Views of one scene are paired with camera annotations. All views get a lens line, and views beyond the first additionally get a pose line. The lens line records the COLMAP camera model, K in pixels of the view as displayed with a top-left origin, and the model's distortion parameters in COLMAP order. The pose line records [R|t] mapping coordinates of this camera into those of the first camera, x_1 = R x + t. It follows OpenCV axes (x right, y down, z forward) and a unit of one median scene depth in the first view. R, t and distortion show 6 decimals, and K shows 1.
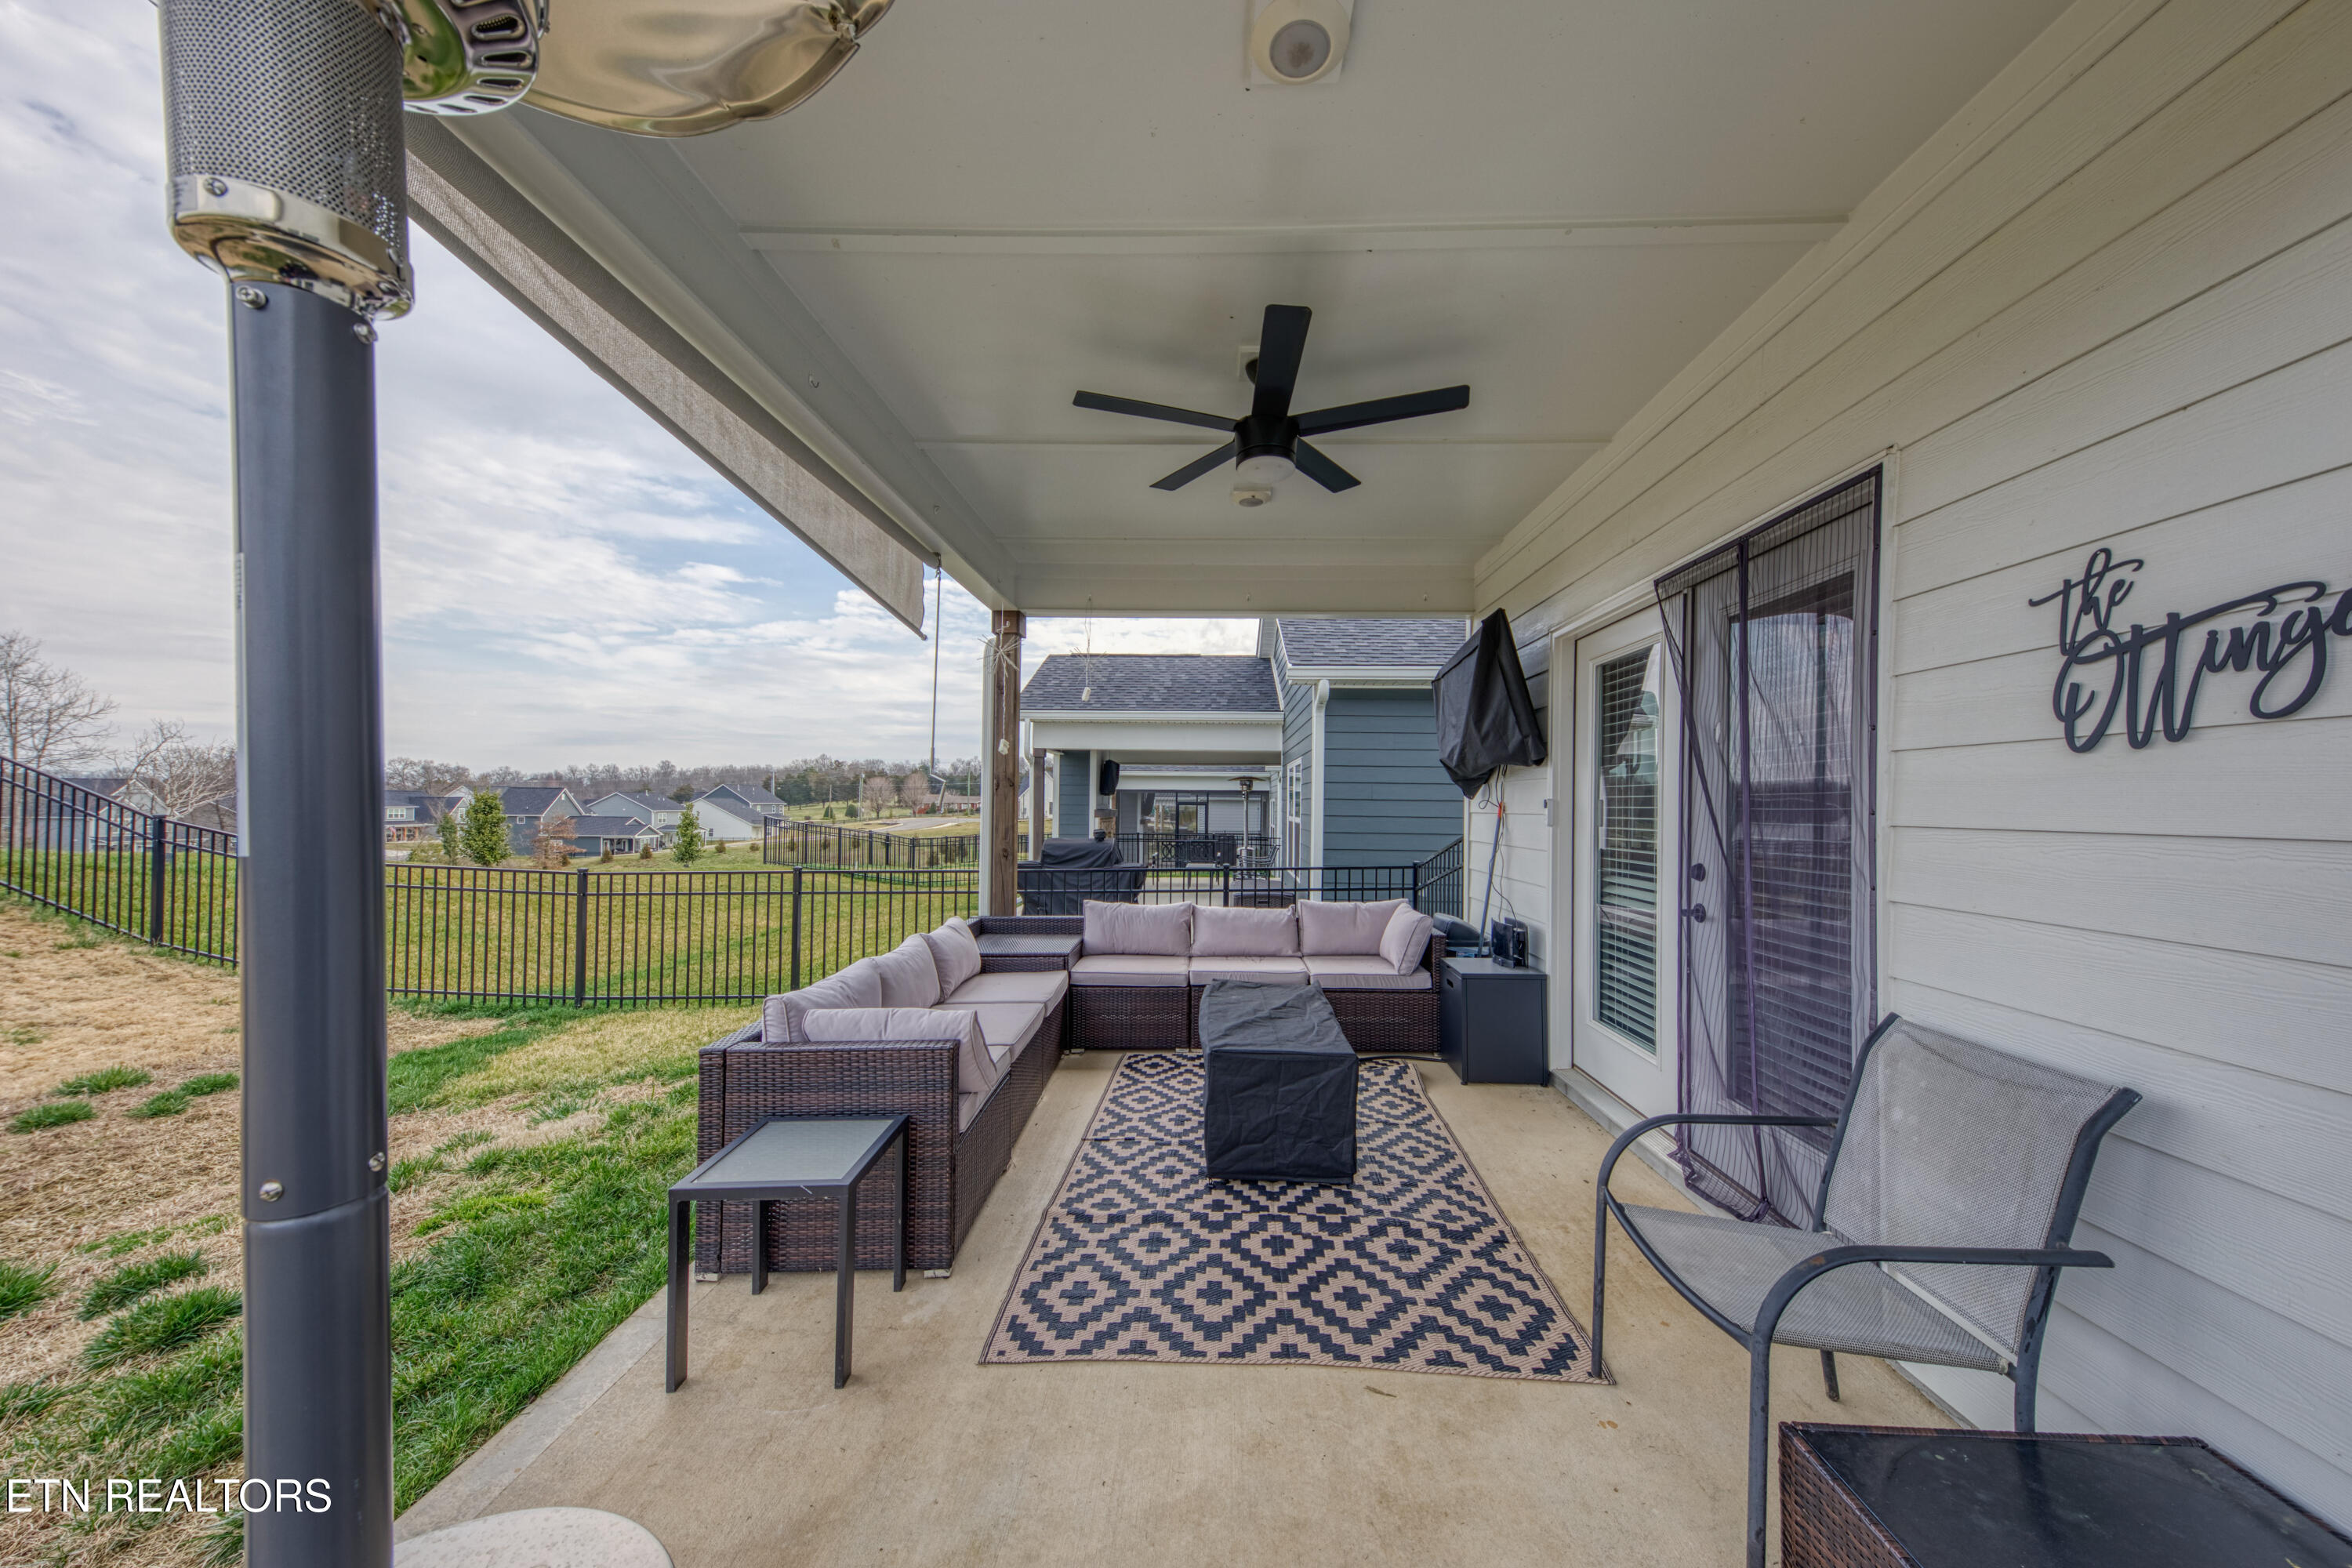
lens RADIAL K [[809.8, 0, 1191.5], [0, 809.8, 795.9], [0, 0, 1]] dist [0.002313, -0.000103]
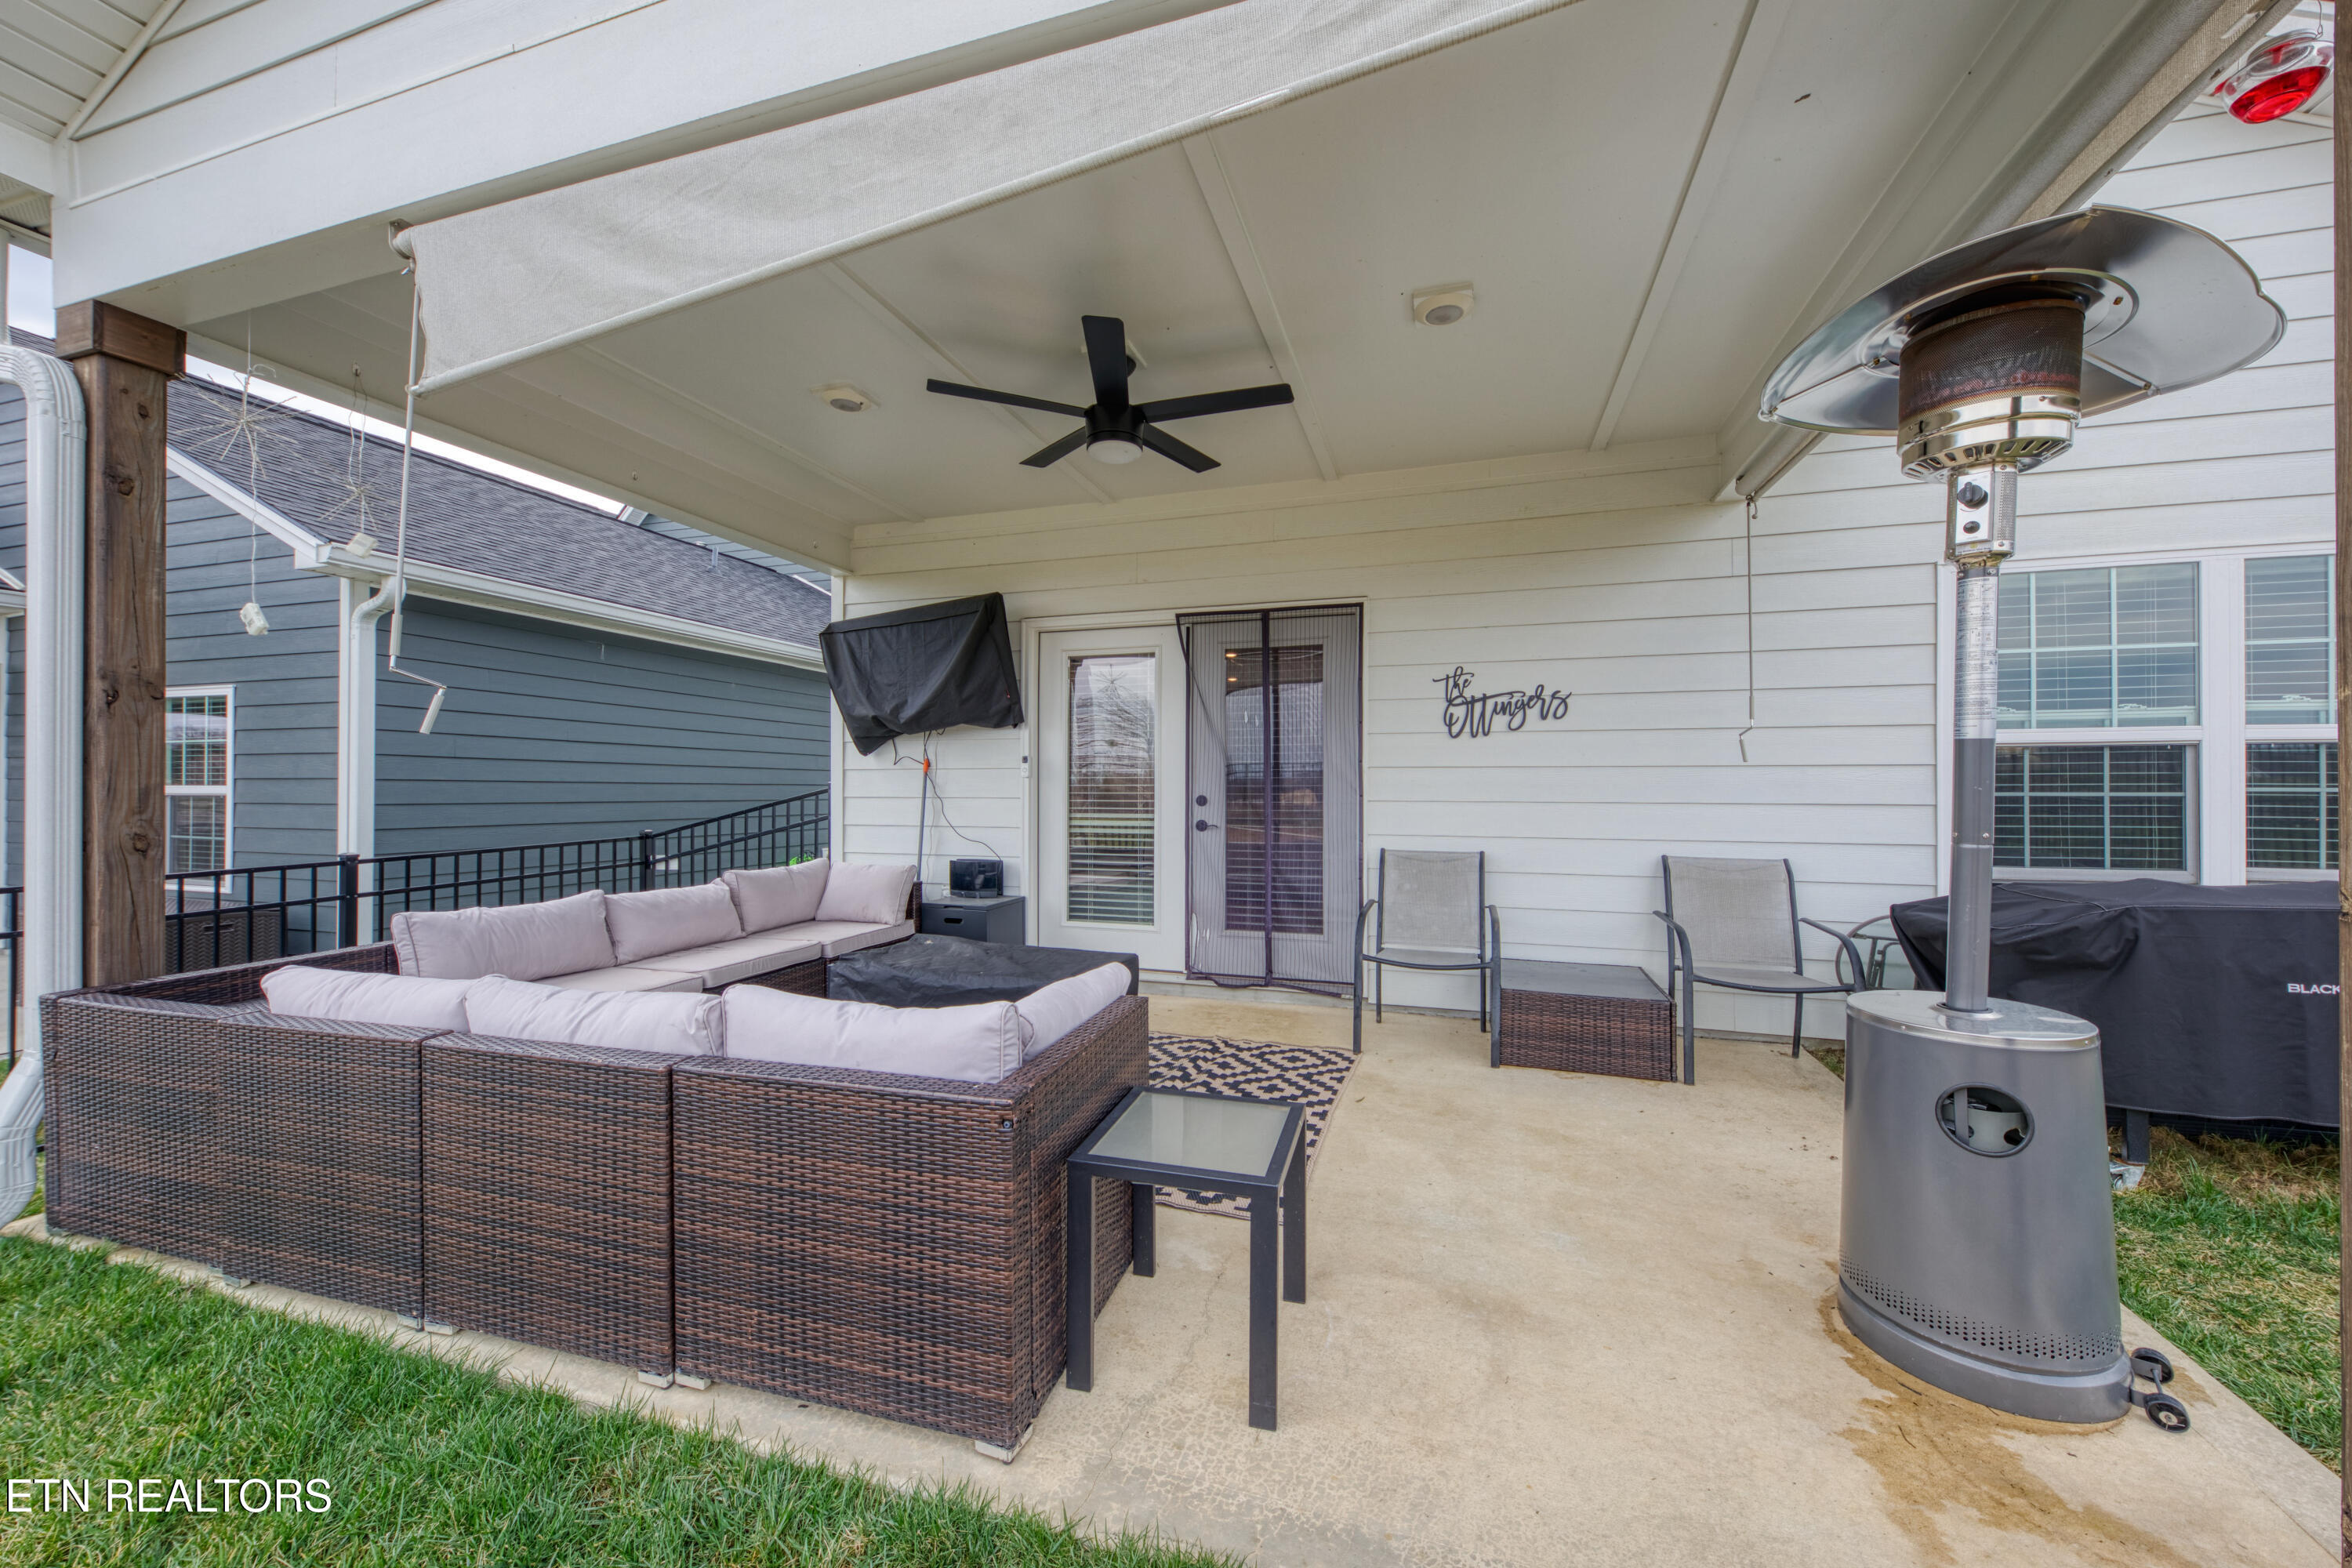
lens RADIAL K [[809.8, 0, 1182.9], [0, 809.8, 785.0], [0, 0, 1]] dist [0.002313, -0.000103]
pose [[0.299542, -0.007269, 0.954055, -1.202173], [-0.012287, 0.999859, 0.011476, 0.056240], [-0.954004, -0.015160, 0.299410, 0.701110]]
